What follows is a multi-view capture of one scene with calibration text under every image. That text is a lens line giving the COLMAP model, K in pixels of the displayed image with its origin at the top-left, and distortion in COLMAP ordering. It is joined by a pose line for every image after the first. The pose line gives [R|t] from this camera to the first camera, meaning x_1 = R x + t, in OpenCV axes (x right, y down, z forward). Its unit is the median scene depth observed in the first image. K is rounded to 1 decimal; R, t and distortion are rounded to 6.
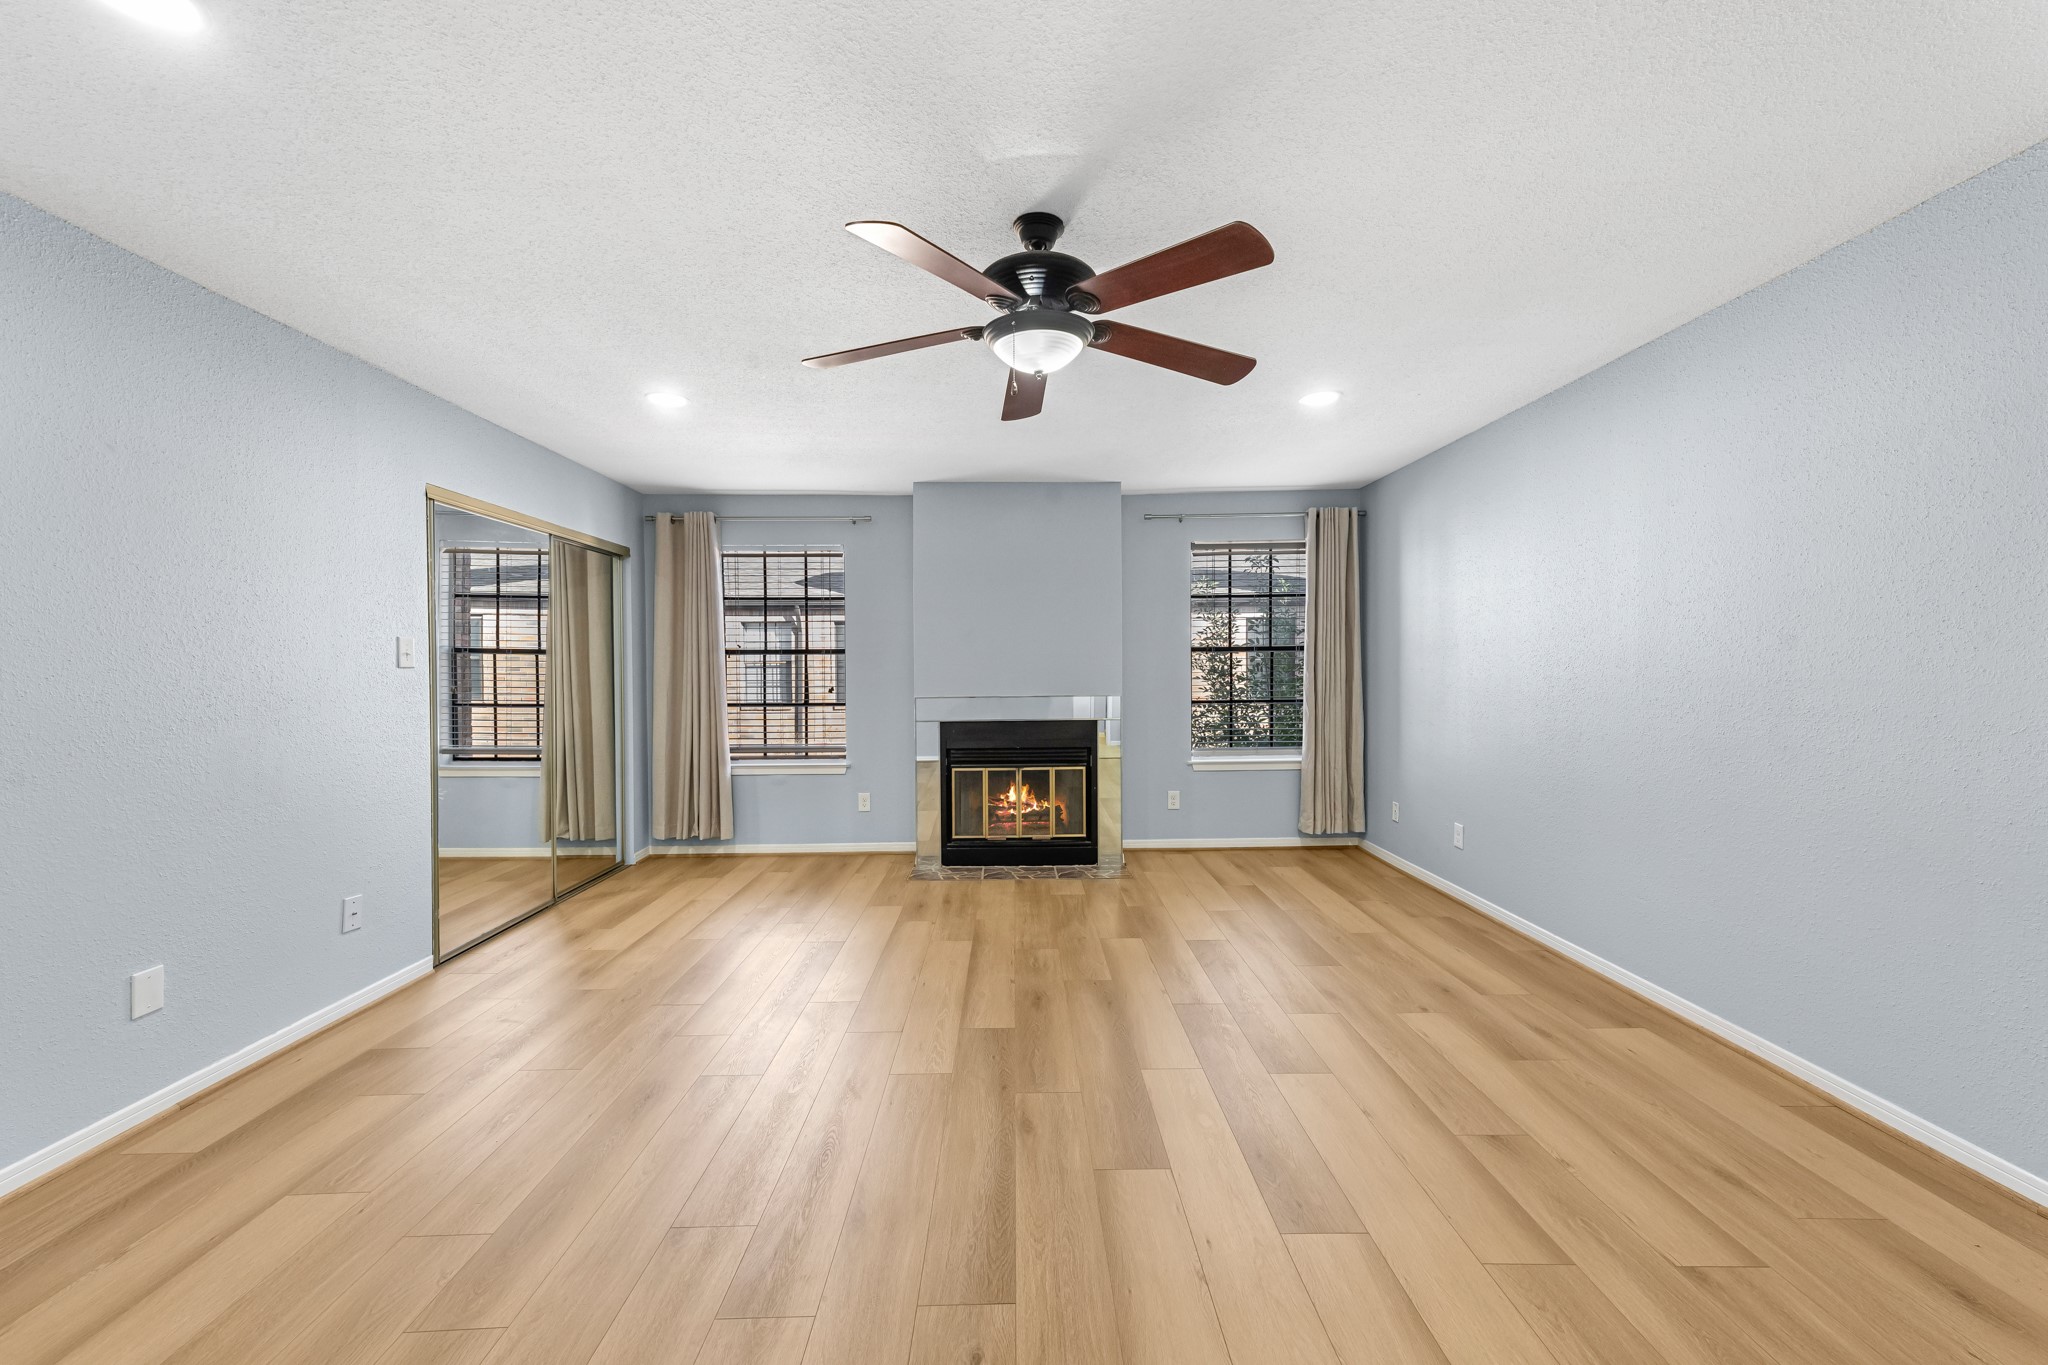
lens RADIAL K [[821.1, 0, 1024.0], [0, 821.1, 682.5], [0, 0, 1]] dist [0.000025, -0.000229]
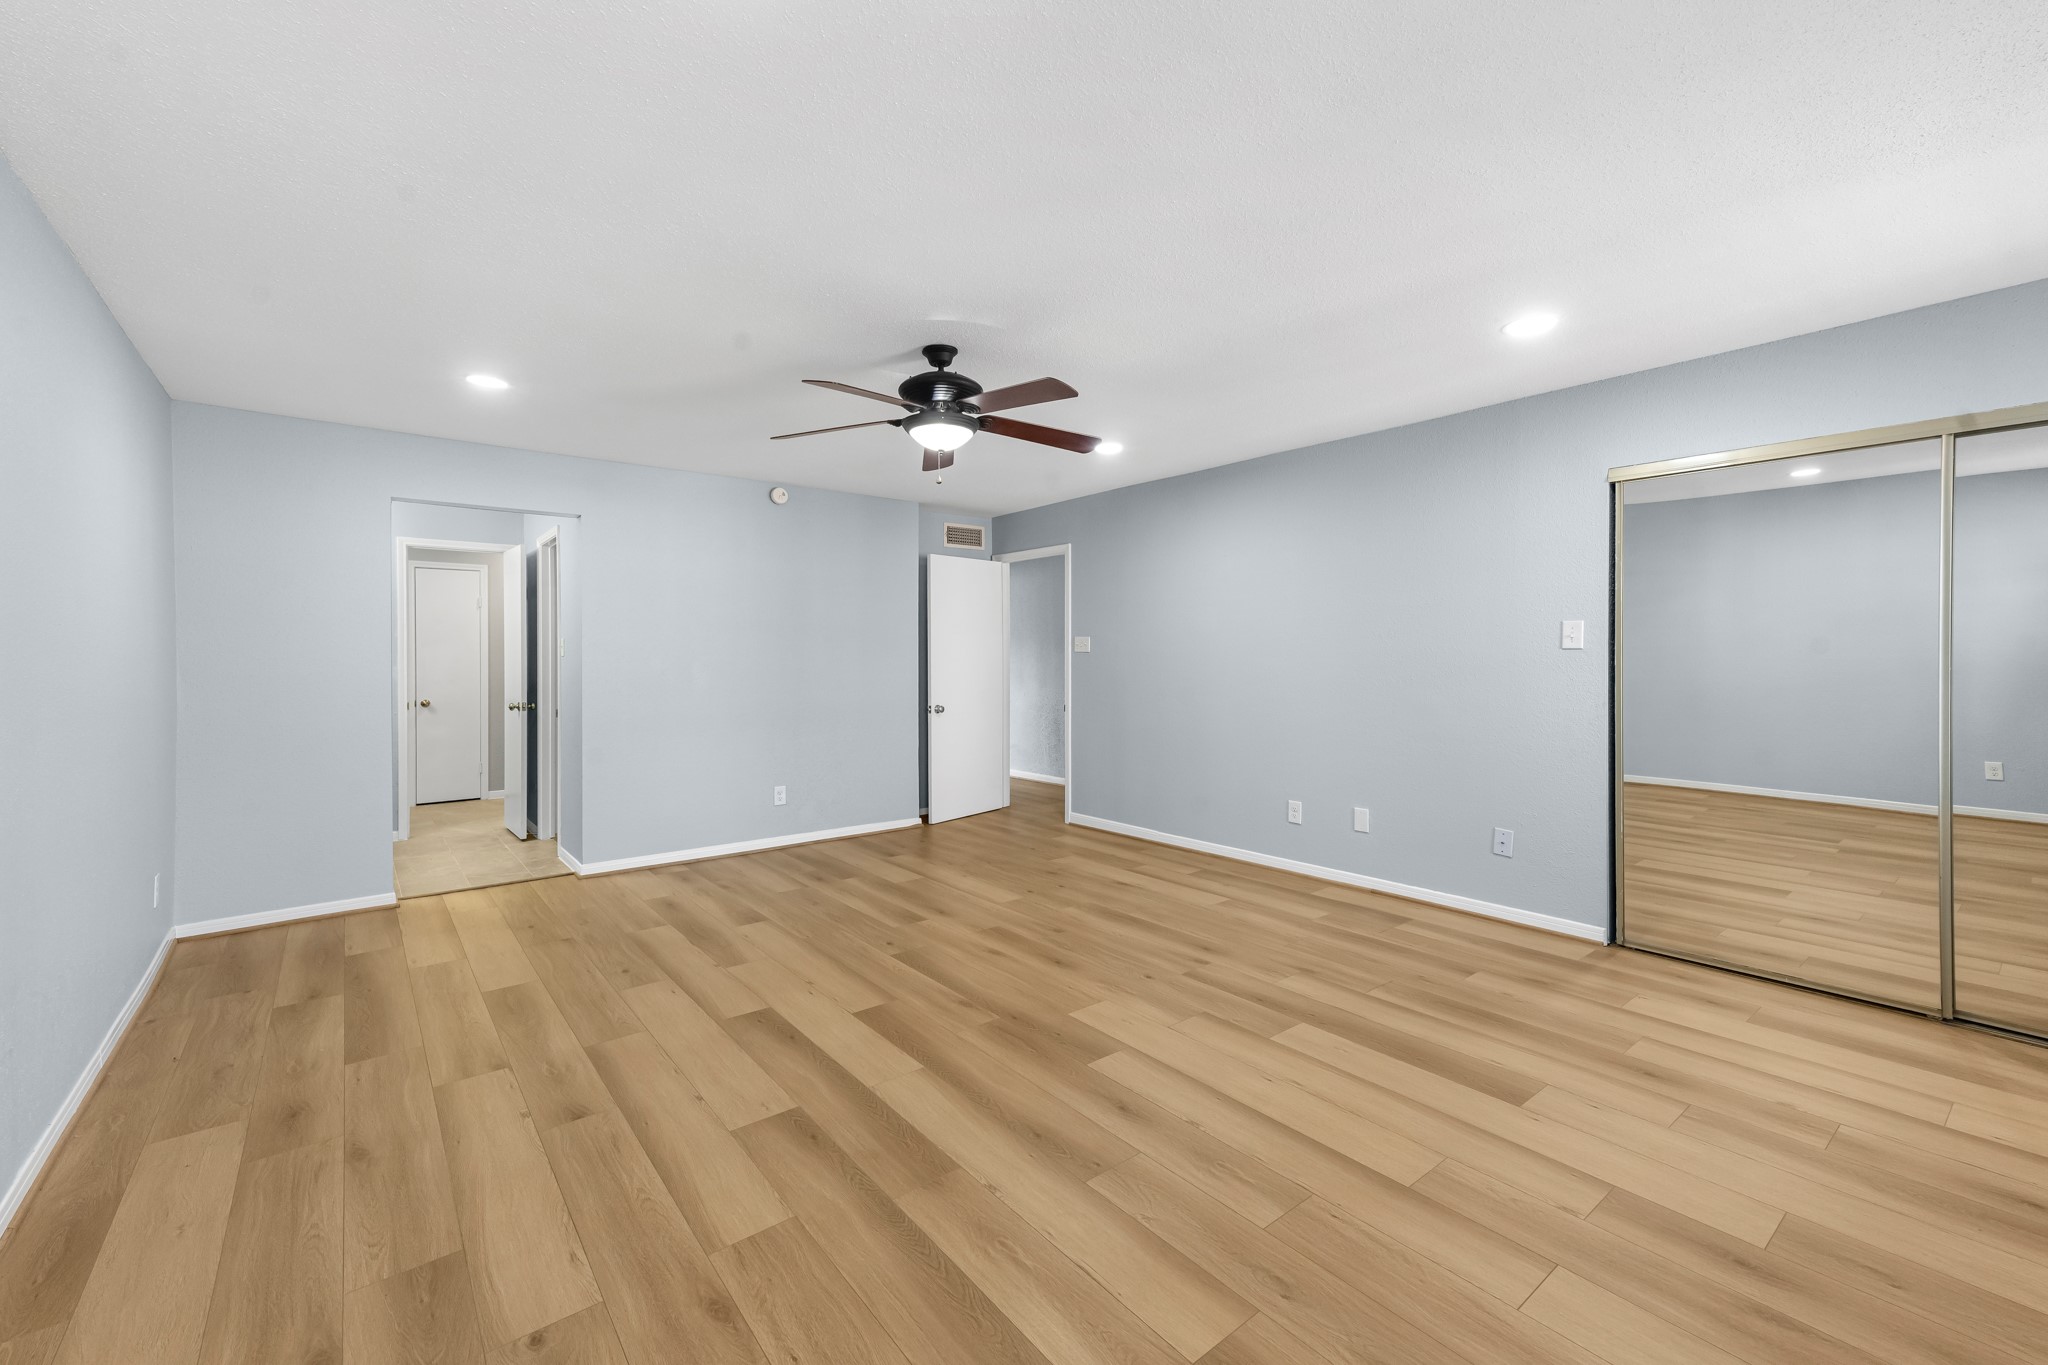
lens RADIAL K [[821.1, 0, 1024.0], [0, 821.1, 682.5], [0, 0, 1]] dist [0.000025, -0.000229]
pose [[-0.789310, 0.037704, -0.612836, 0.702593], [0.000145, 0.998124, 0.061222, -0.056284], [0.613995, 0.048234, -0.787835, 2.022288]]
